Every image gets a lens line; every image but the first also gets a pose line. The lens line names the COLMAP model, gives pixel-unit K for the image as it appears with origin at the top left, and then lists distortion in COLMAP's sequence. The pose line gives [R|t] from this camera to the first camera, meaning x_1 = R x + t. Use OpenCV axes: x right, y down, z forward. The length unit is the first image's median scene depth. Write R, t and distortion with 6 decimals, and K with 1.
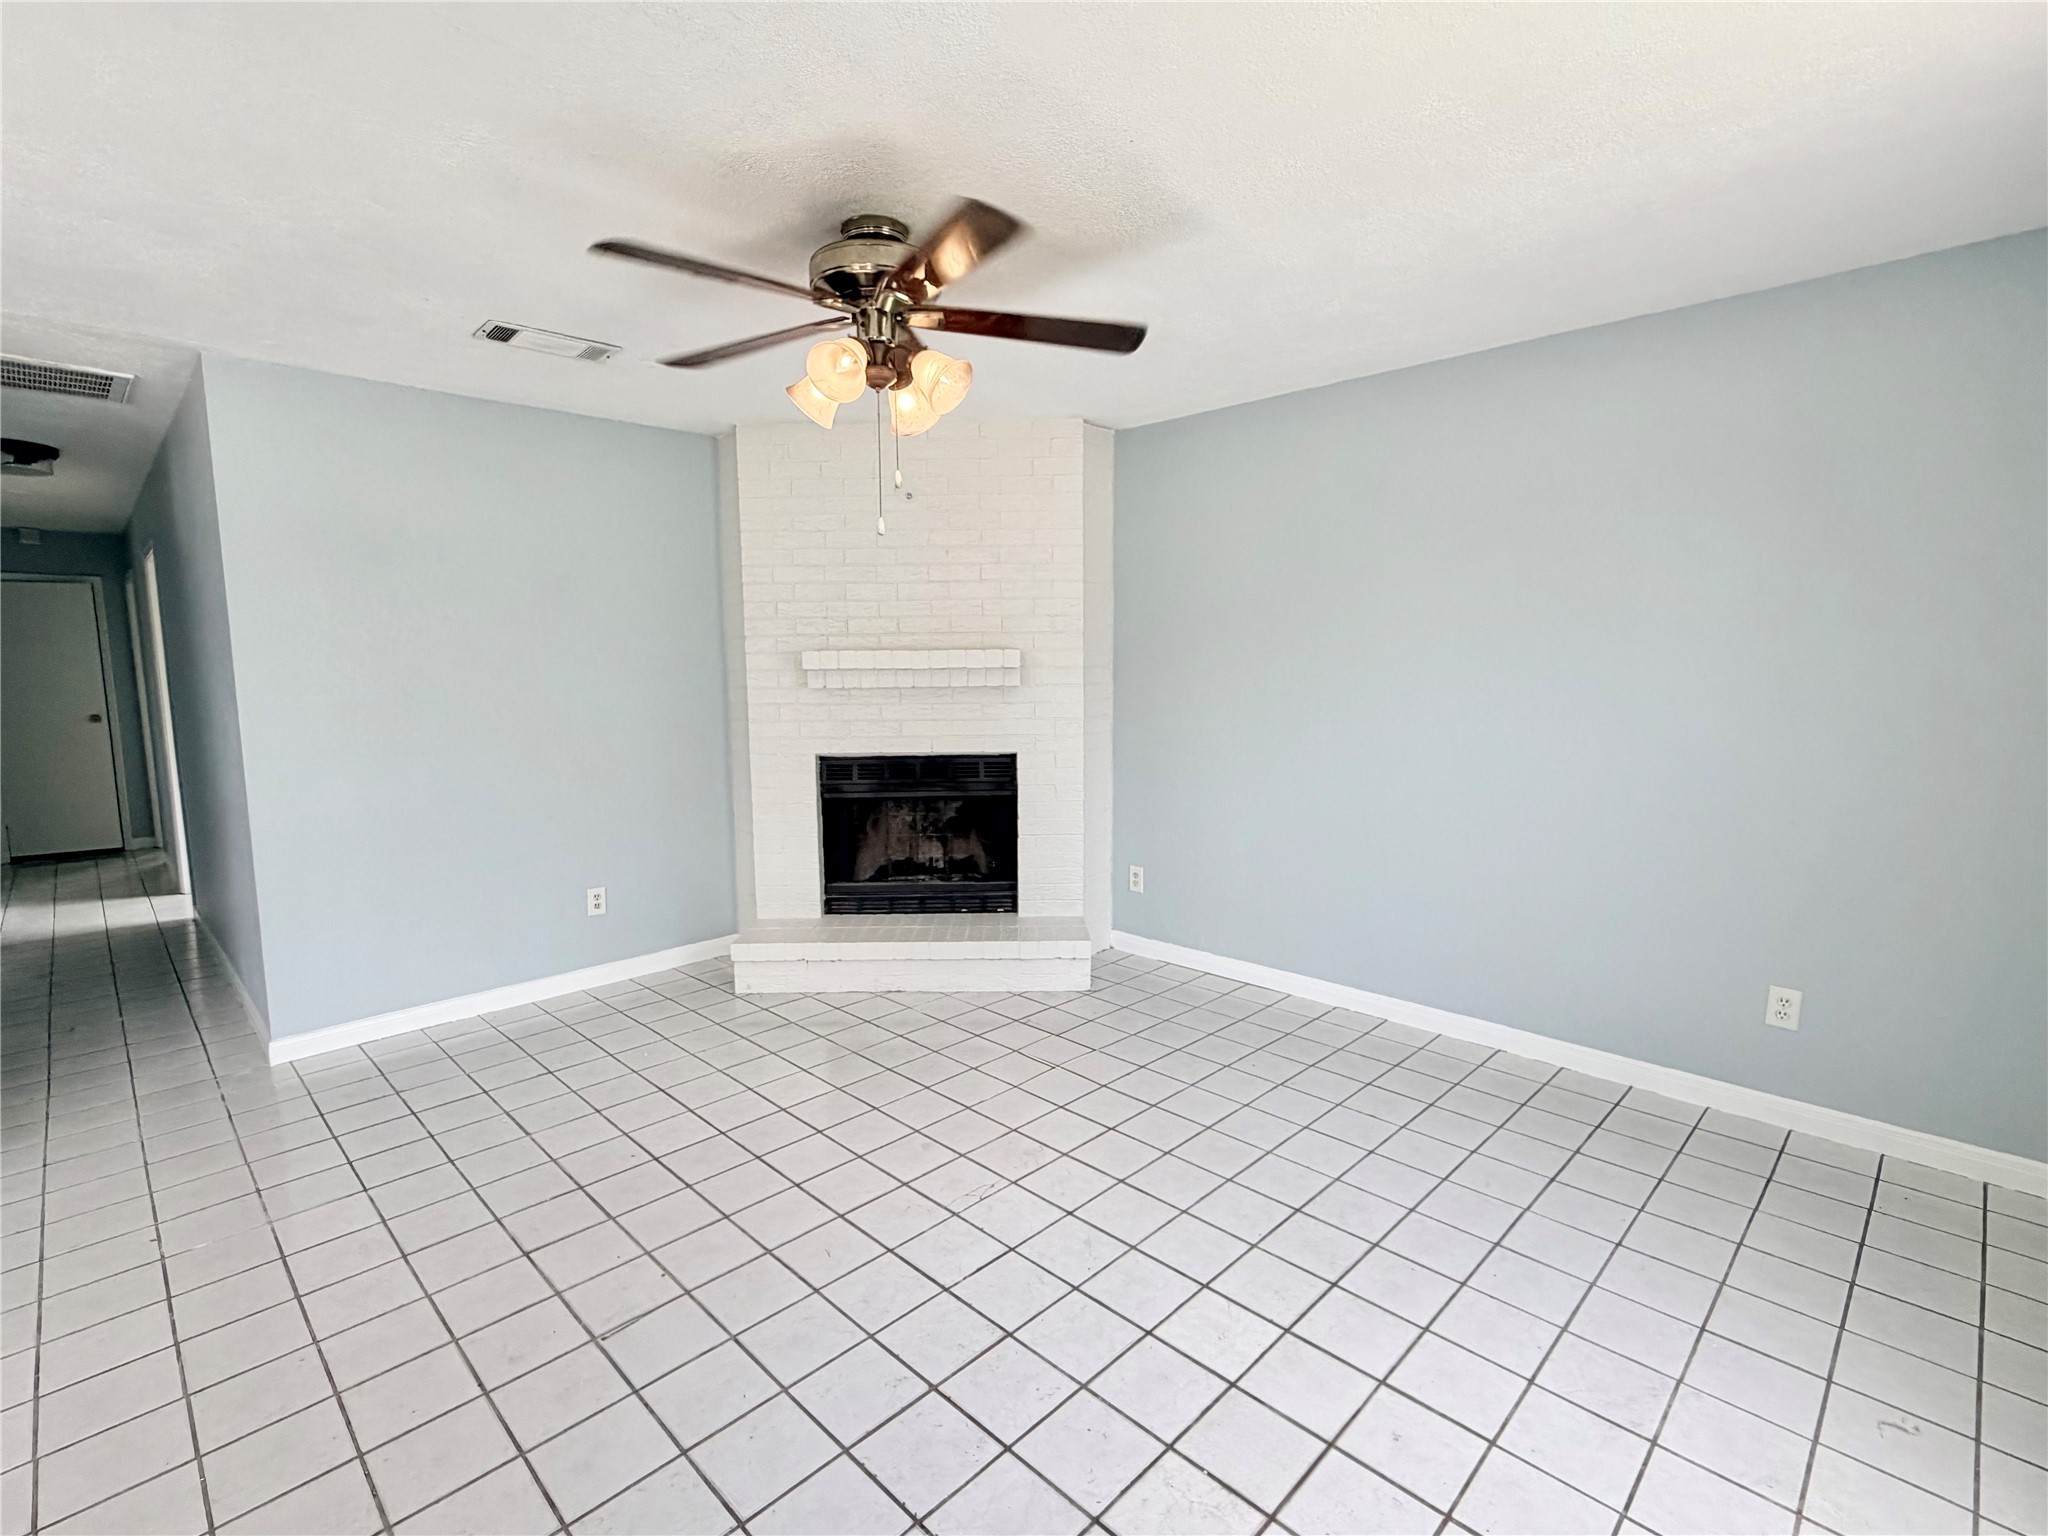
lens RADIAL K [[959.2, 0, 1024.7], [0, 959.2, 760.3], [0, 0, 1]] dist [-0.010528, 0.002042]
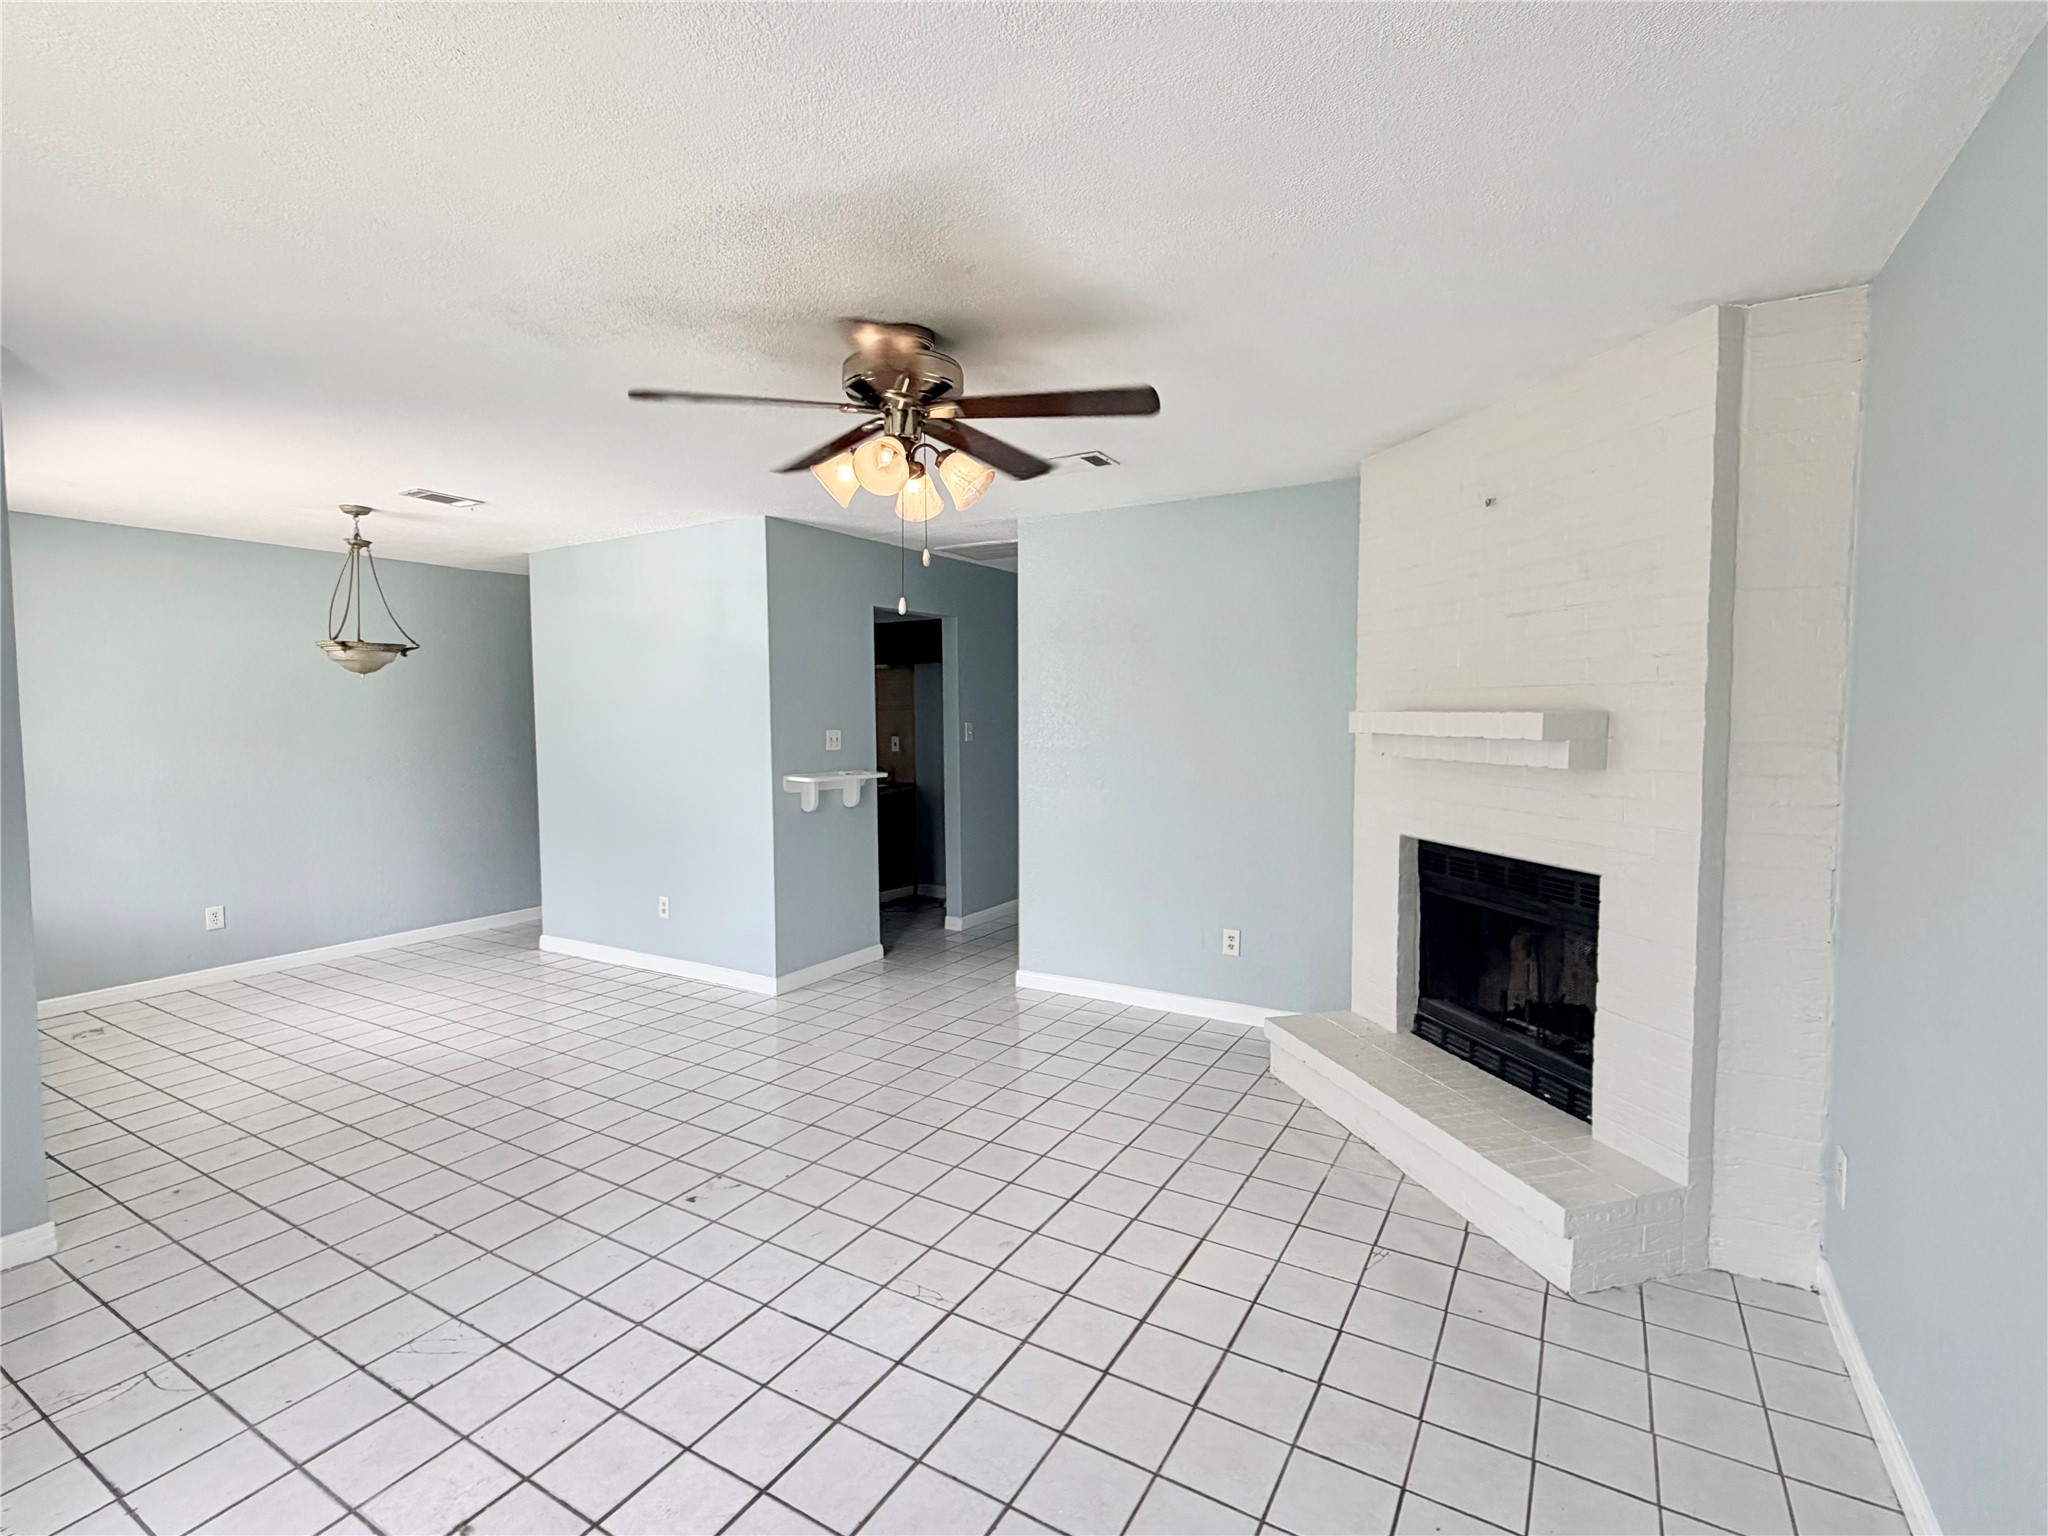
lens RADIAL K [[959.2, 0, 1030.0], [0, 959.2, 778.3], [0, 0, 1]] dist [-0.010528, 0.002042]
pose [[0.251424, 0.079339, -0.964620, 0.768903], [-0.106147, 0.992883, 0.053997, -0.102257], [0.962039, 0.088815, 0.258056, 0.737776]]
